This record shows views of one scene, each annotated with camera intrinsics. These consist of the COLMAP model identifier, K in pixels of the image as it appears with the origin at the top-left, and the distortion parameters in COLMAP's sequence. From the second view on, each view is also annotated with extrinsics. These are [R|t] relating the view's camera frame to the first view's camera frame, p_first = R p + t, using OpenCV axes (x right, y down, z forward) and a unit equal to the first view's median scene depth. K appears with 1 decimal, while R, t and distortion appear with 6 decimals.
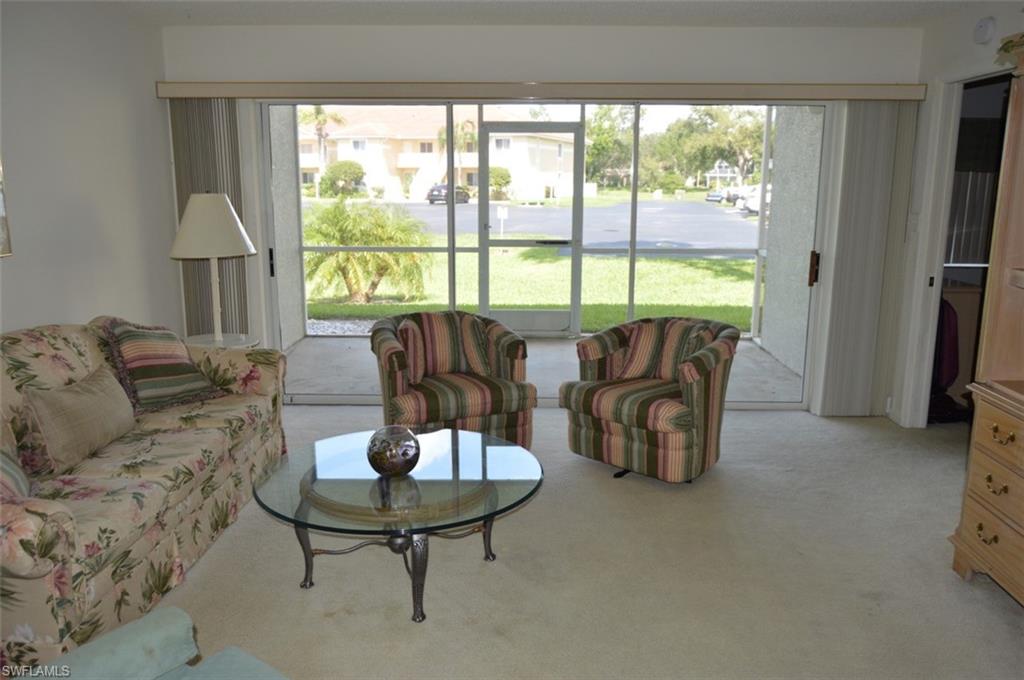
lens RADIAL K [[805.3, 0, 516.8], [0, 805.3, 340.5], [0, 0, 1]] dist [-0.013512, -0.005070]
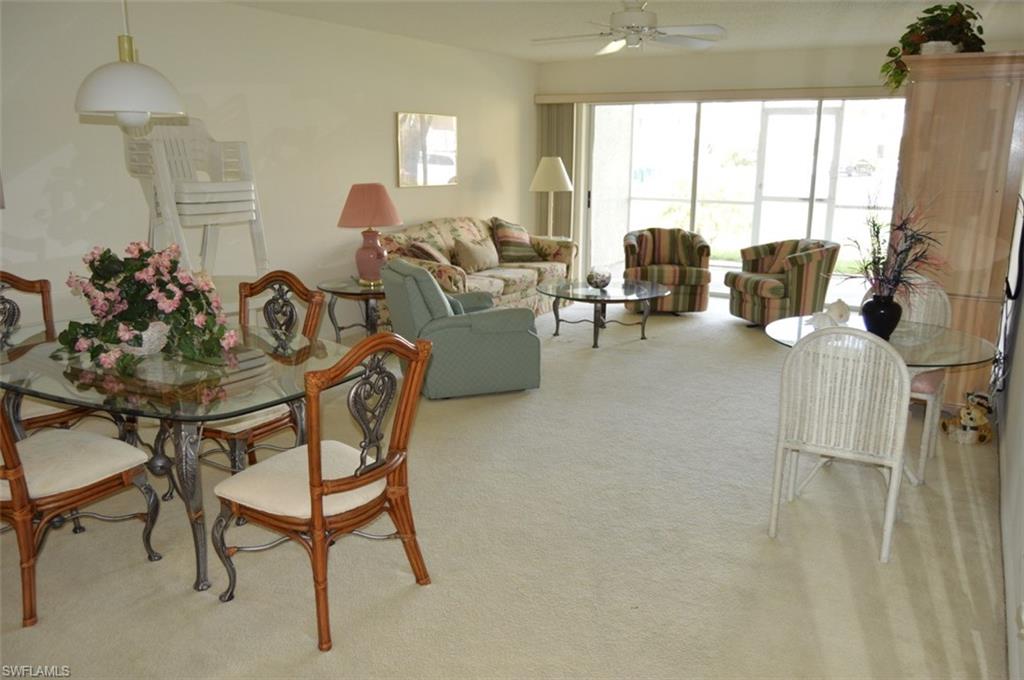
lens RADIAL K [[805.3, 0, 512.6], [0, 805.3, 341.7], [0, 0, 1]] dist [-0.013512, -0.005070]
pose [[0.876915, 0.115937, -0.466454, 0.494416], [-0.099805, 0.993242, 0.059241, 0.151685], [0.470170, -0.005395, 0.882560, -0.744256]]
